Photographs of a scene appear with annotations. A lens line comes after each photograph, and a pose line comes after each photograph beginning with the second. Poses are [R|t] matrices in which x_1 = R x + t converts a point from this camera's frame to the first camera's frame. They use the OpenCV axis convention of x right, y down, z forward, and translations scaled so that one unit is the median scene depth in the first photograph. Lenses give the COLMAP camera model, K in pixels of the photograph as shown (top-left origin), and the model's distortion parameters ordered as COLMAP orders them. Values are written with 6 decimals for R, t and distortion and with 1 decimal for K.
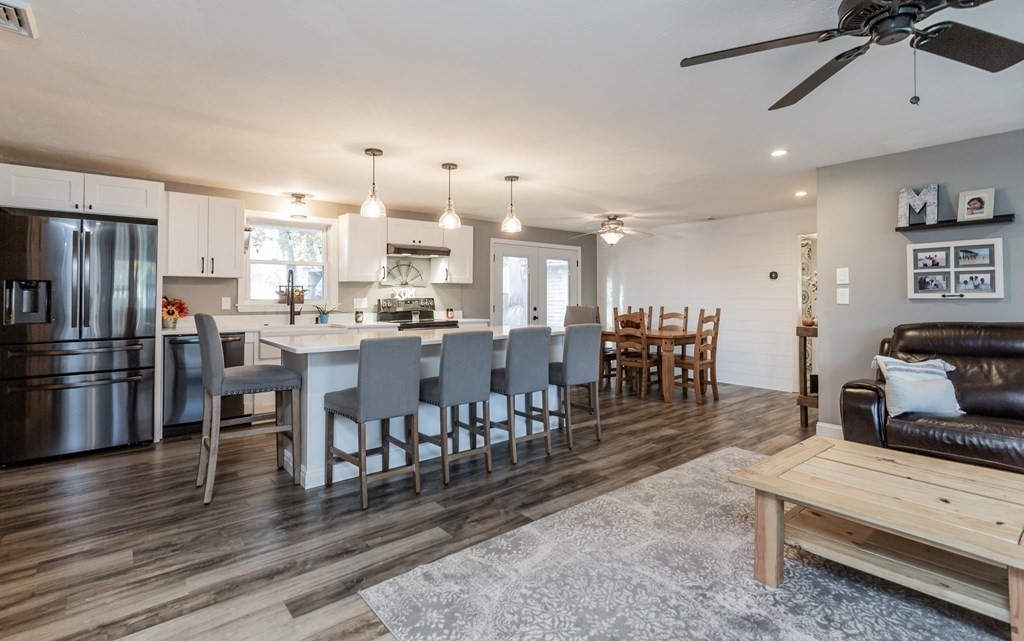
lens RADIAL K [[487.8, 0, 513.1], [0, 487.8, 292.6], [0, 0, 1]] dist [0.002045, 0.000514]
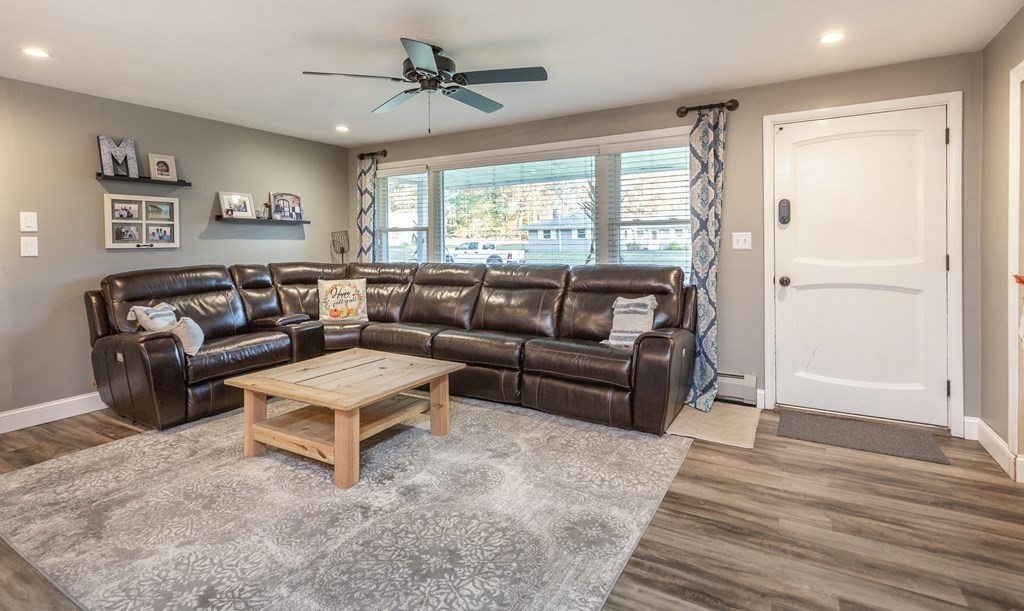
lens RADIAL K [[499.2, 0, 502.4], [0, 499.2, 249.1], [0, 0, 1]] dist [-0.001099, 0.001186]
pose [[-0.342358, -0.004798, 0.939557, -0.410030], [0.001698, 0.999982, 0.005725, 0.008734], [-0.939568, 0.003556, -0.342344, 0.591665]]
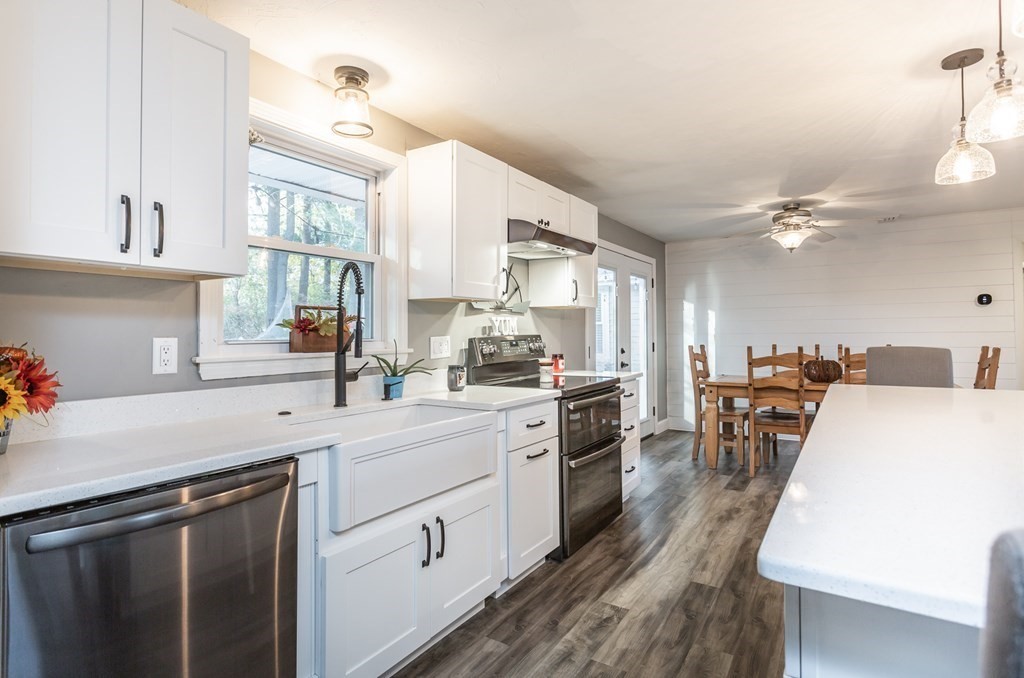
lens RADIAL K [[529.5, 0, 506.2], [0, 529.5, 326.4], [0, 0, 1]] dist [0.000339, -0.000512]
pose [[0.953225, -0.004020, 0.302235, -0.644389], [0.005502, 0.999977, -0.004052, 0.007067], [-0.302212, 0.005525, 0.953225, 0.797506]]
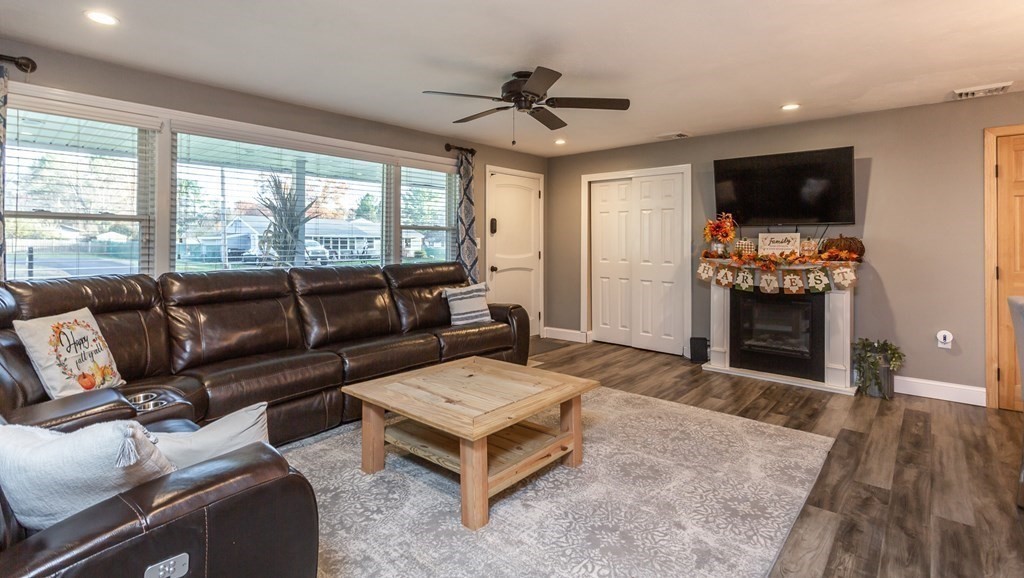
lens RADIAL K [[480.6, 0, 514.0], [0, 480.6, 240.0], [0, 0, 1]] dist [-0.001914, 0.000638]
pose [[-0.986068, -0.001370, -0.166339, 0.494880], [0.001109, 0.999890, -0.014811, 0.009806], [0.166340, -0.014789, -0.985957, 1.248608]]
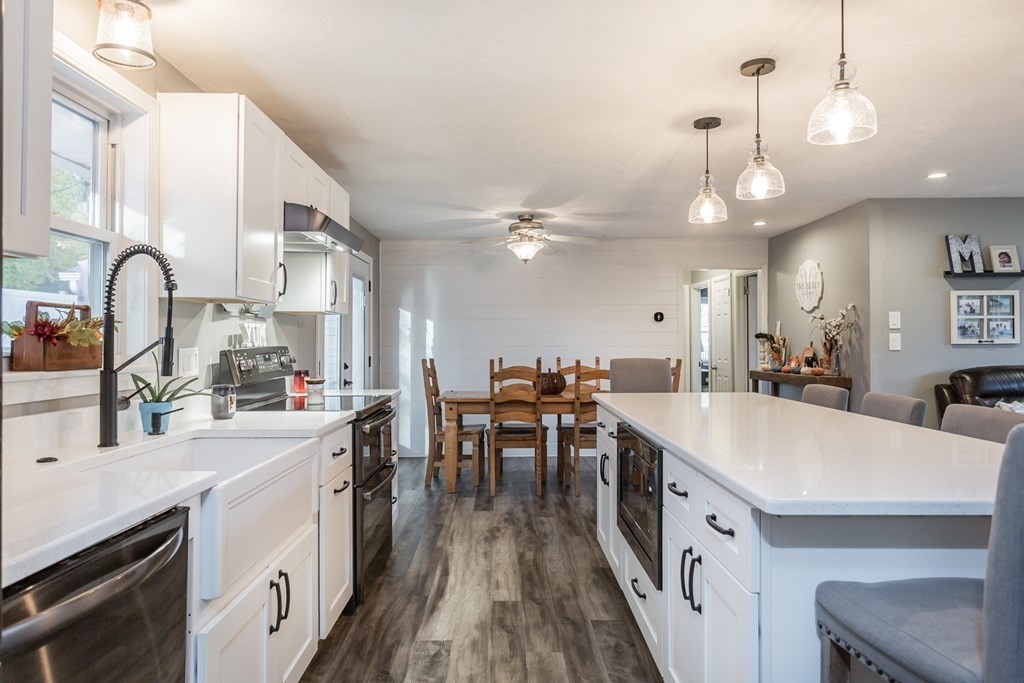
lens RADIAL K [[668.2, 0, 504.7], [0, 668.2, 337.3], [0, 0, 1]] dist [0.007060, 0.004147]
pose [[0.630292, 0.005646, 0.776337, -0.857314], [-0.004919, 0.999983, -0.003279, 0.007197], [-0.776342, -0.001752, 0.630309, 0.840855]]
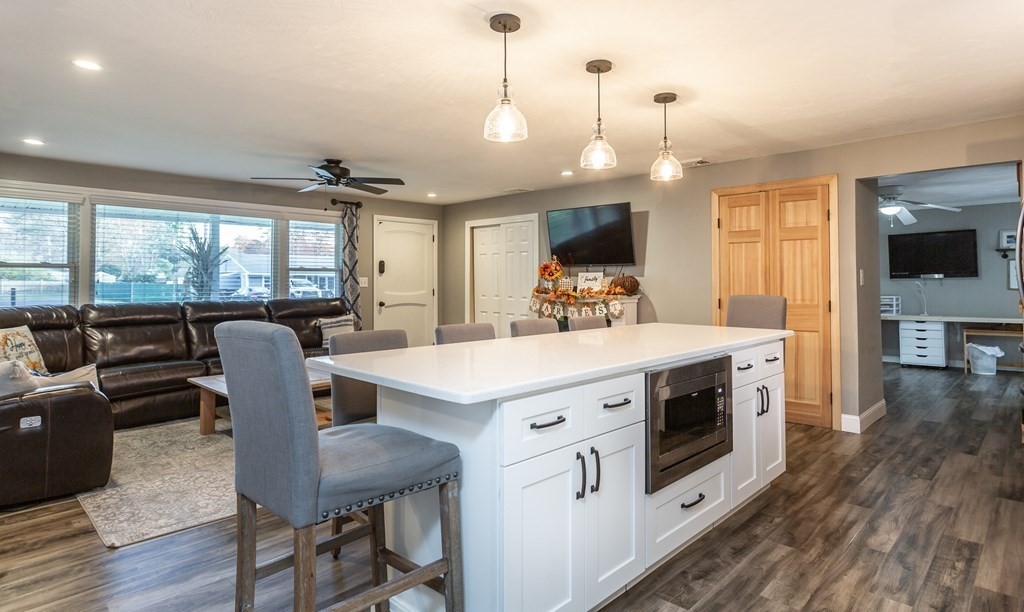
lens RADIAL K [[548.1, 0, 515.6], [0, 548.1, 270.8], [0, 0, 1]] dist [-0.005924, 0.001803]
pose [[-0.993290, 0.002654, -0.115618, 0.053734], [0.005936, 0.999589, -0.028055, 0.015592], [0.115496, -0.028553, -0.992898, 1.787645]]
